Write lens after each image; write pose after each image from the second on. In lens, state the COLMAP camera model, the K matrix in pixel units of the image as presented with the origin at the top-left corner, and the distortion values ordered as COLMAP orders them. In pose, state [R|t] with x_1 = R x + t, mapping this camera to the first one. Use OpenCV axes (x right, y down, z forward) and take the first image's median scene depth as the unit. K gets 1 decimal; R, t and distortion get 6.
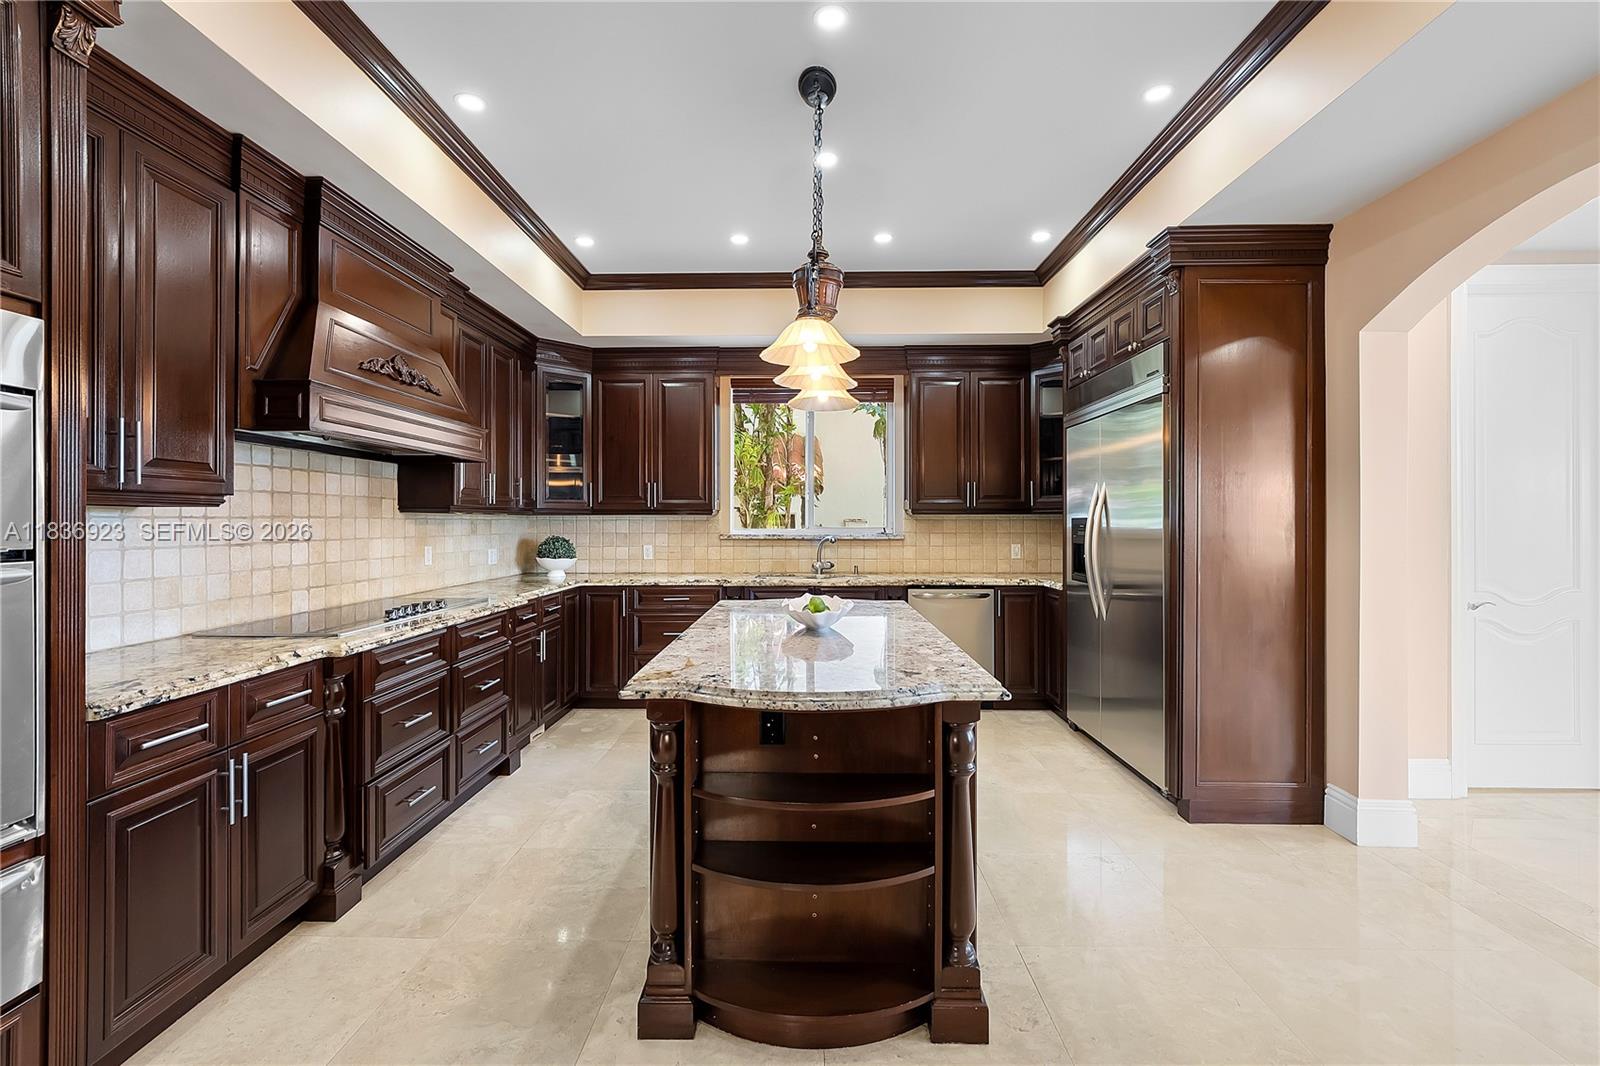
lens RADIAL K [[686.6, 0, 798.0], [0, 686.6, 523.7], [0, 0, 1]] dist [-0.000153, -0.000004]
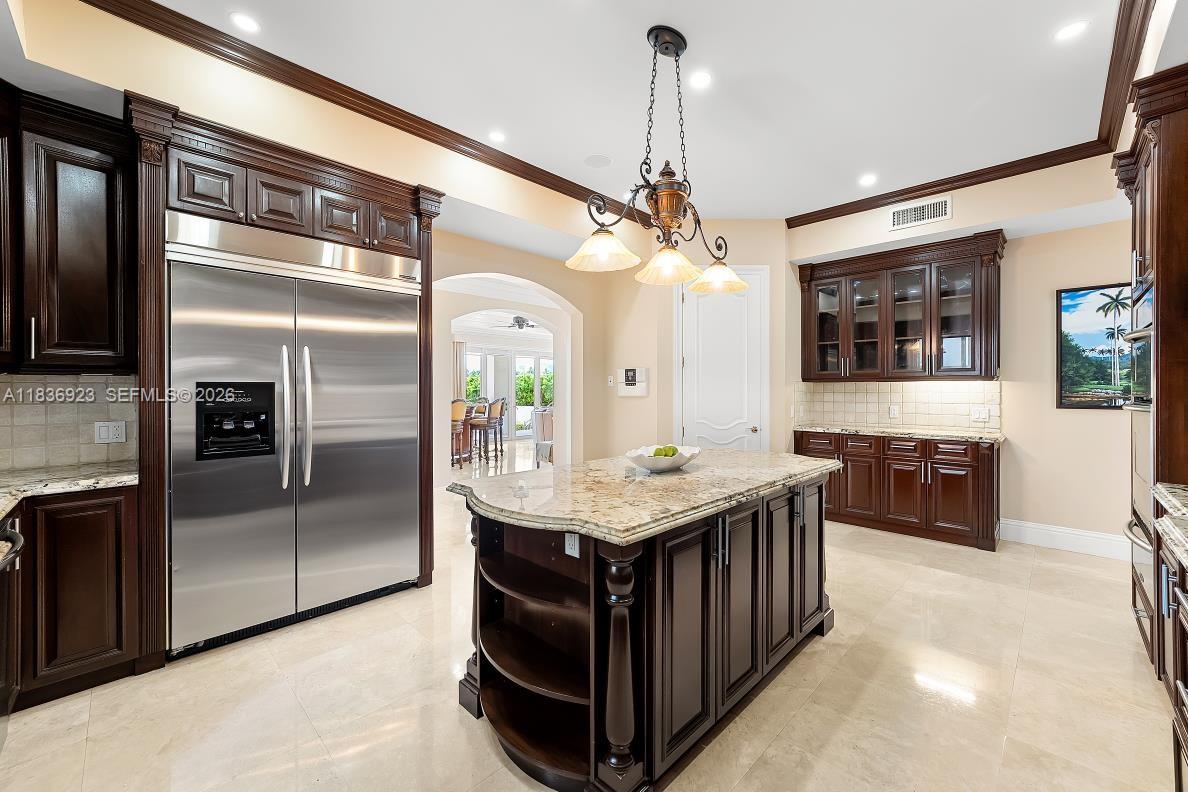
lens RADIAL K [[468.6, 0, 595.1], [0, 468.6, 391.7], [0, 0, 1]] dist [0.001108, 0.000135]
pose [[-0.720851, -0.000497, 0.693090, -0.476251], [0.004263, 0.999978, 0.005151, 0.003025], [-0.693077, 0.006667, -0.720833, 1.721840]]
